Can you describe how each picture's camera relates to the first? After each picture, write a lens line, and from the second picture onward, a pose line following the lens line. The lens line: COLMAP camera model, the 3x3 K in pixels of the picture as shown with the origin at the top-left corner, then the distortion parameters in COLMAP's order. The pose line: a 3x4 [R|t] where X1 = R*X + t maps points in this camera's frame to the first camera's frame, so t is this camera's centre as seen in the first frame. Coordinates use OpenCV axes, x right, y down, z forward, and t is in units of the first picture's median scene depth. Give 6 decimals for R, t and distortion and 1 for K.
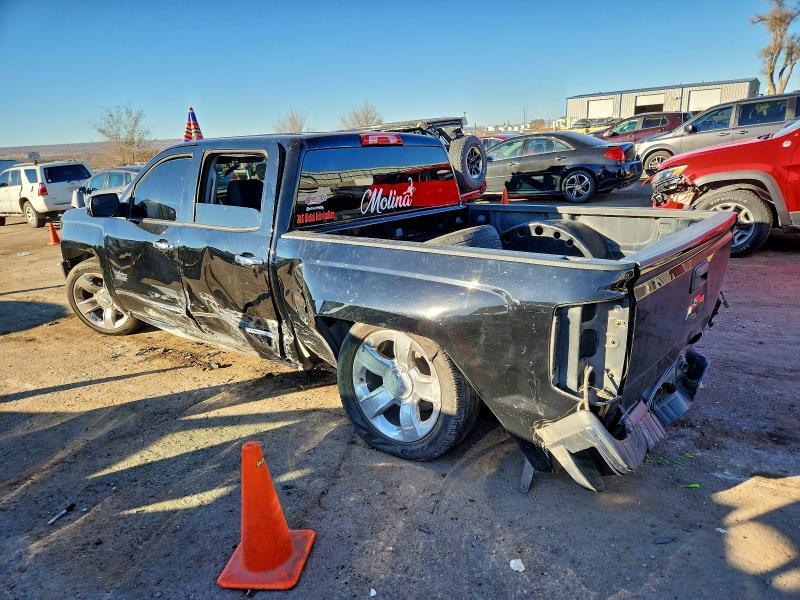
lens RADIAL K [[540.1, 0, 400.0], [0, 540.1, 300.0], [0, 0, 1]] dist [0.058658, -0.047625]
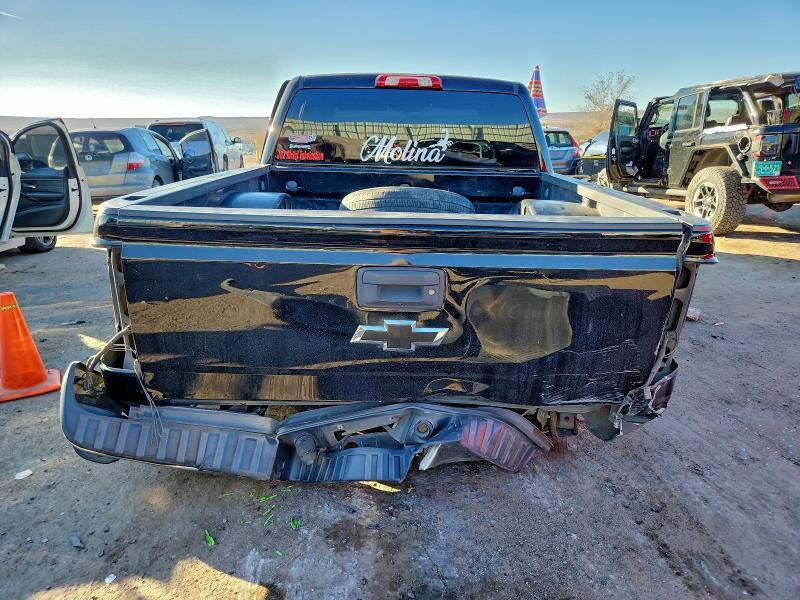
lens RADIAL K [[540.1, 0, 400.0], [0, 540.1, 300.0], [0, 0, 1]] dist [0.058658, -0.047625]
pose [[0.651462, 0.282382, -0.704172, 0.694860], [-0.246936, 0.956534, 0.155131, -0.088856], [0.717370, 0.072823, 0.692876, 0.403446]]
